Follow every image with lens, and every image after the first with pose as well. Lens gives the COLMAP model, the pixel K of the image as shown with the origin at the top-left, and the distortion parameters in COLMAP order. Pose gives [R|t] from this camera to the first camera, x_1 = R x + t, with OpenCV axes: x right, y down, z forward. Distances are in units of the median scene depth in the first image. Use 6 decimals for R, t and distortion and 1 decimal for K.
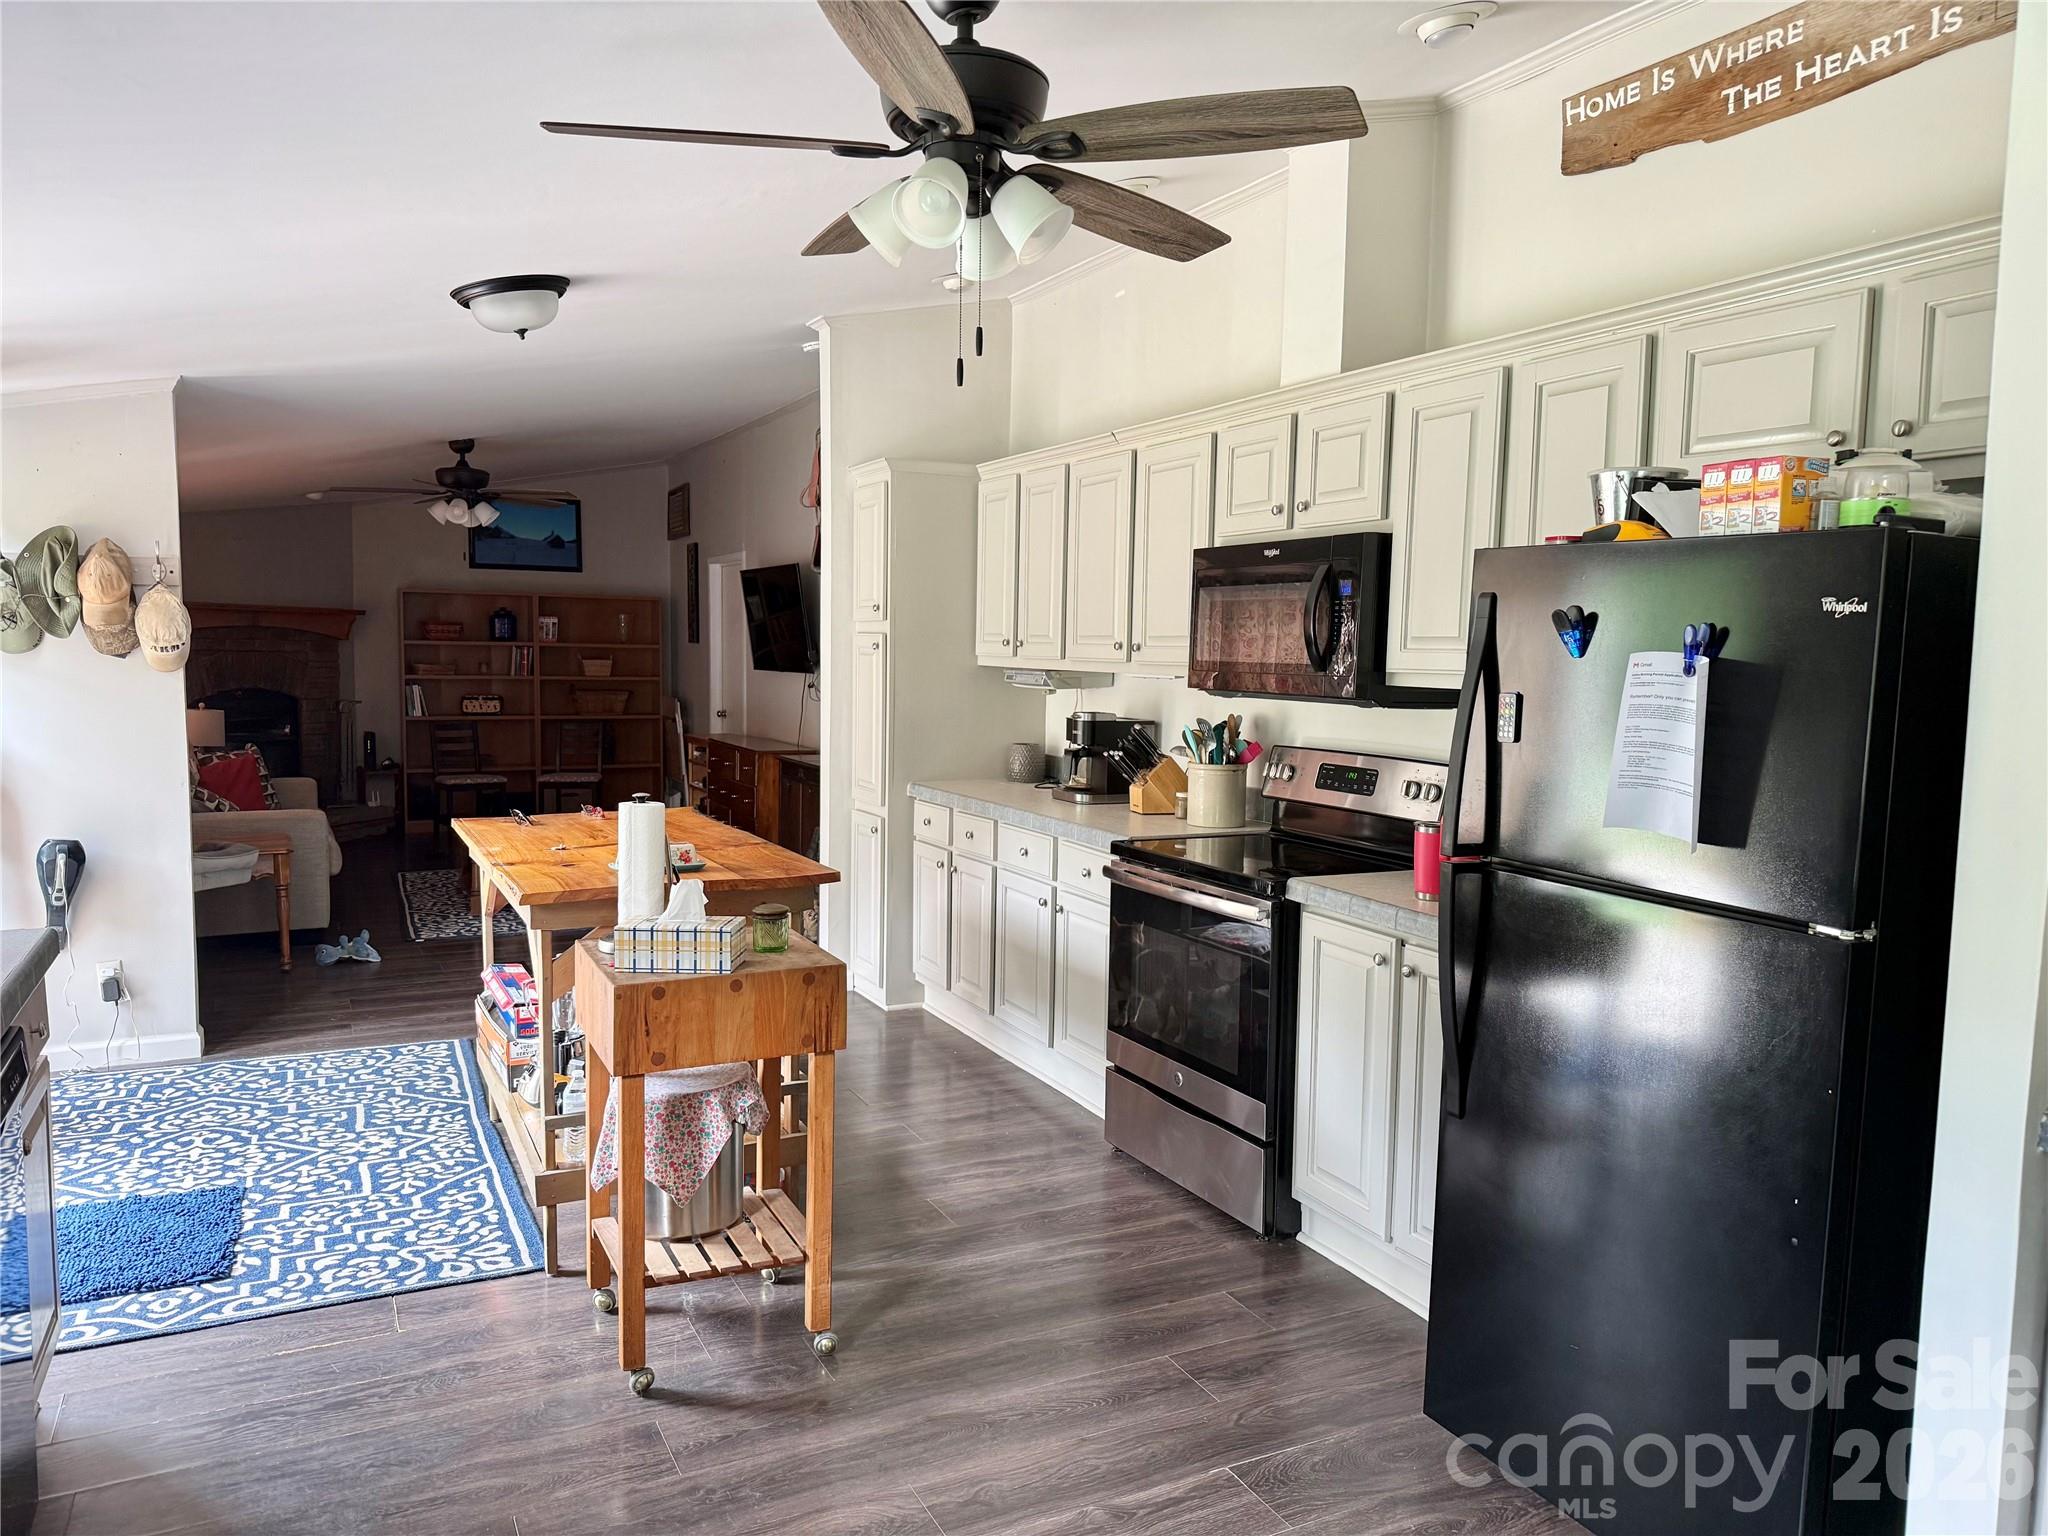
lens RADIAL K [[1425.7, 0, 1026.1], [0, 1425.7, 779.0], [0, 0, 1]] dist [-0.009392, -0.008615]
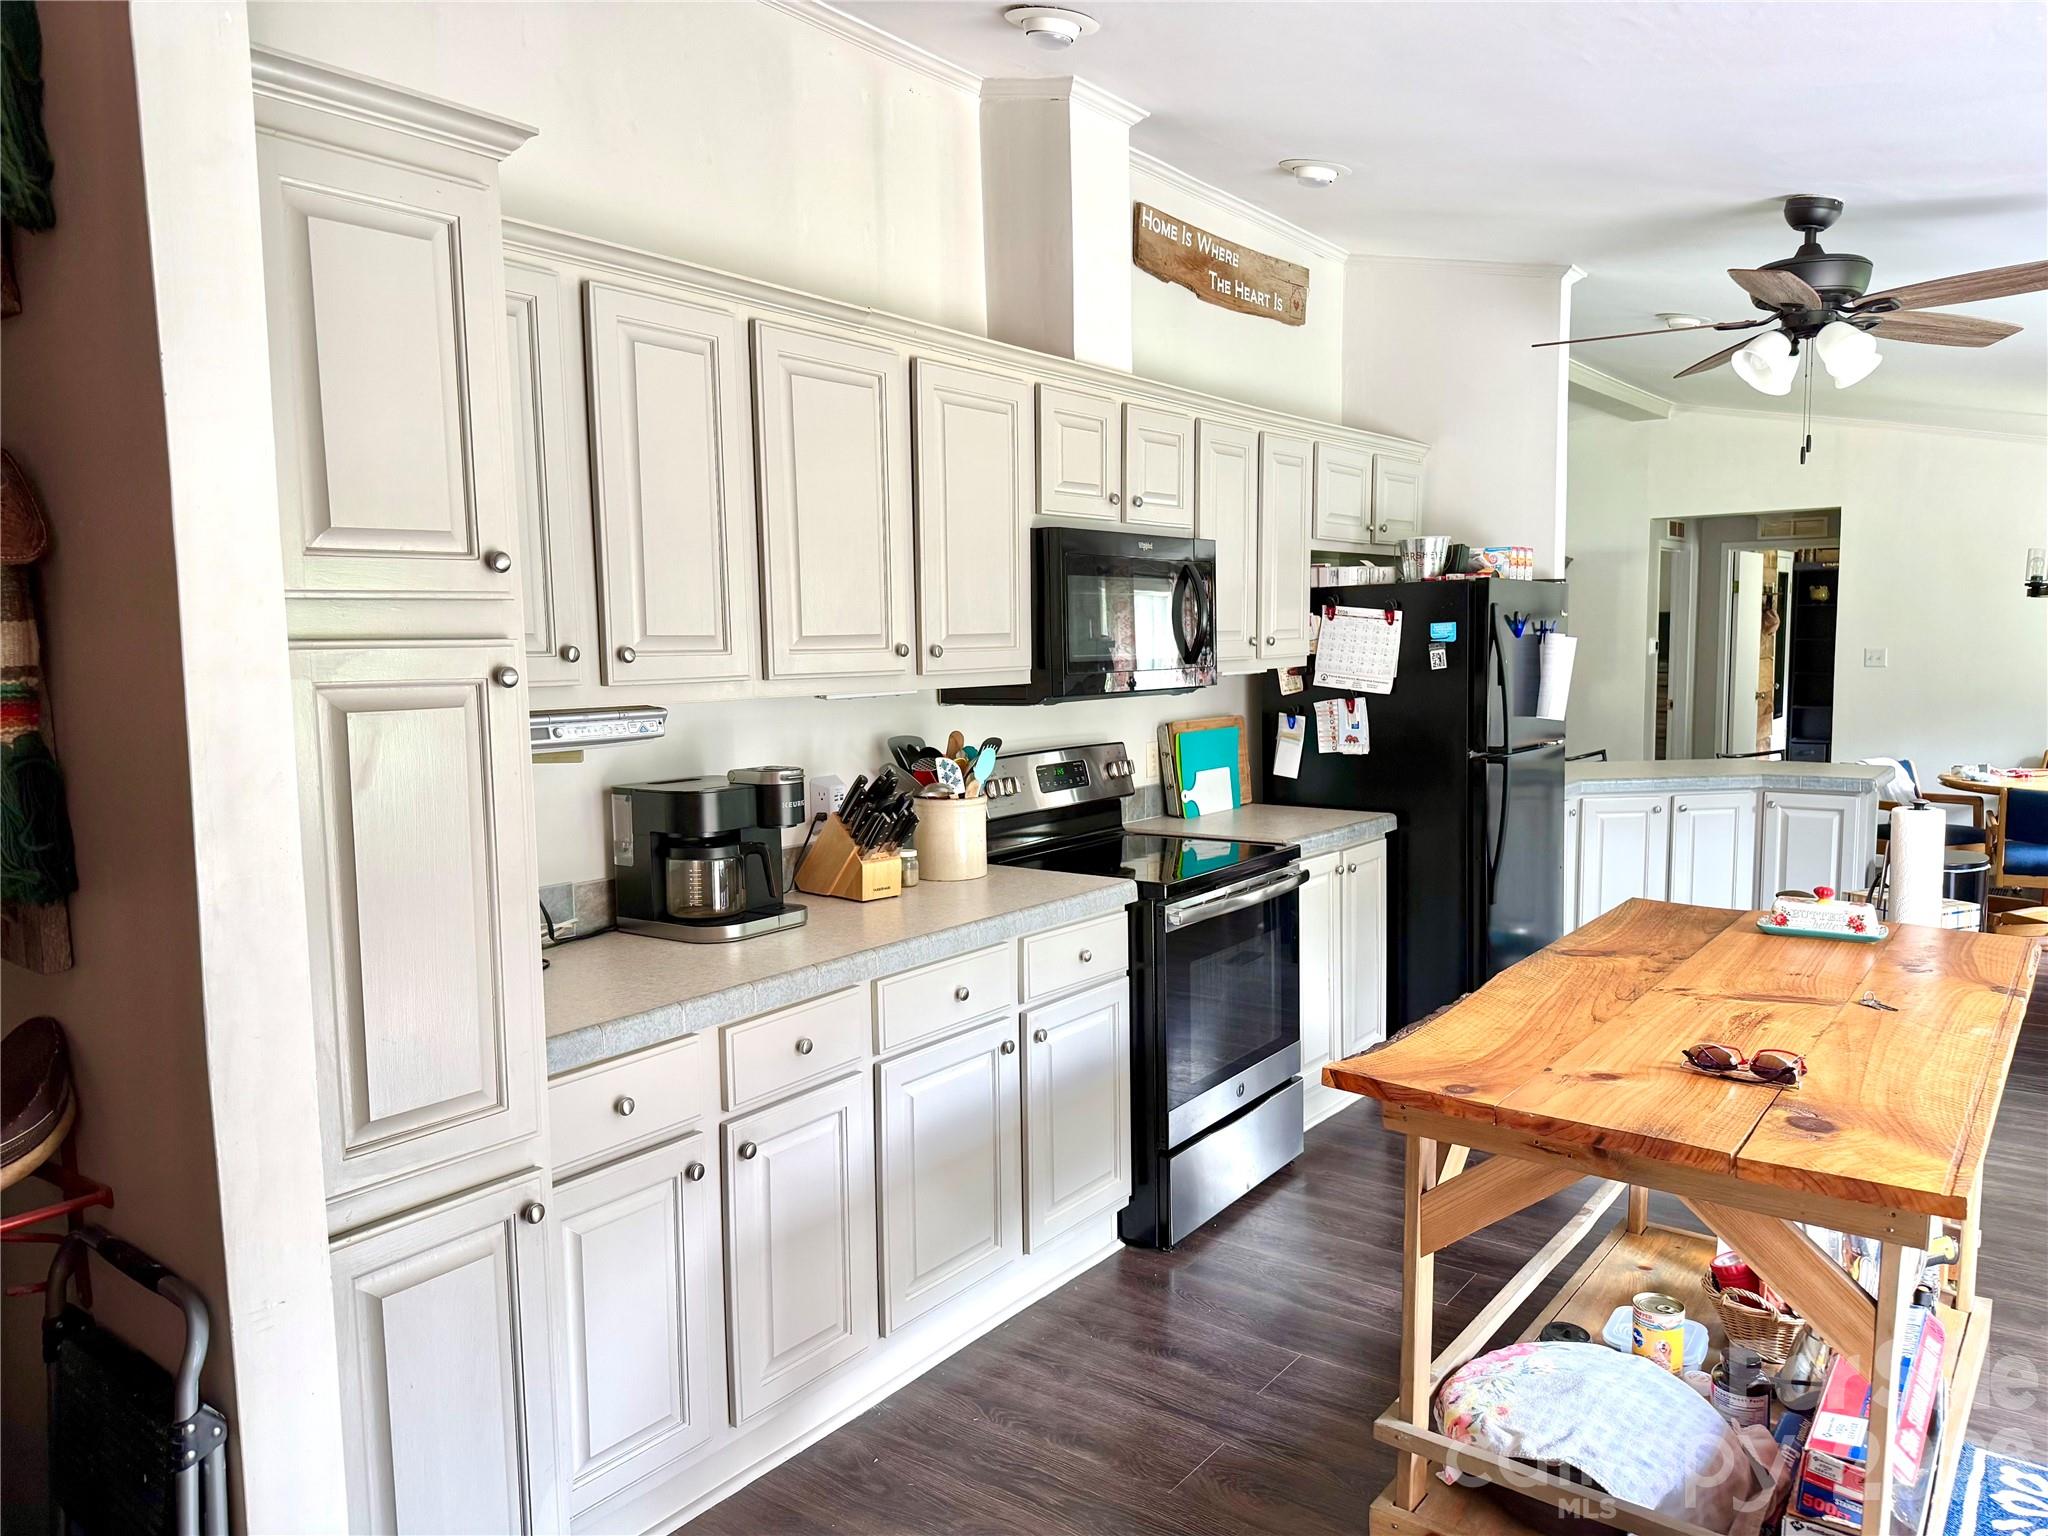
lens RADIAL K [[1425.7, 0, 1020.2], [0, 1425.7, 762.2], [0, 0, 1]] dist [-0.009392, -0.008615]
pose [[-0.432869, -0.100544, 0.895832, -0.765543], [0.084283, 0.984893, 0.151266, -0.192385], [-0.897508, 0.140982, -0.417856, 1.716690]]
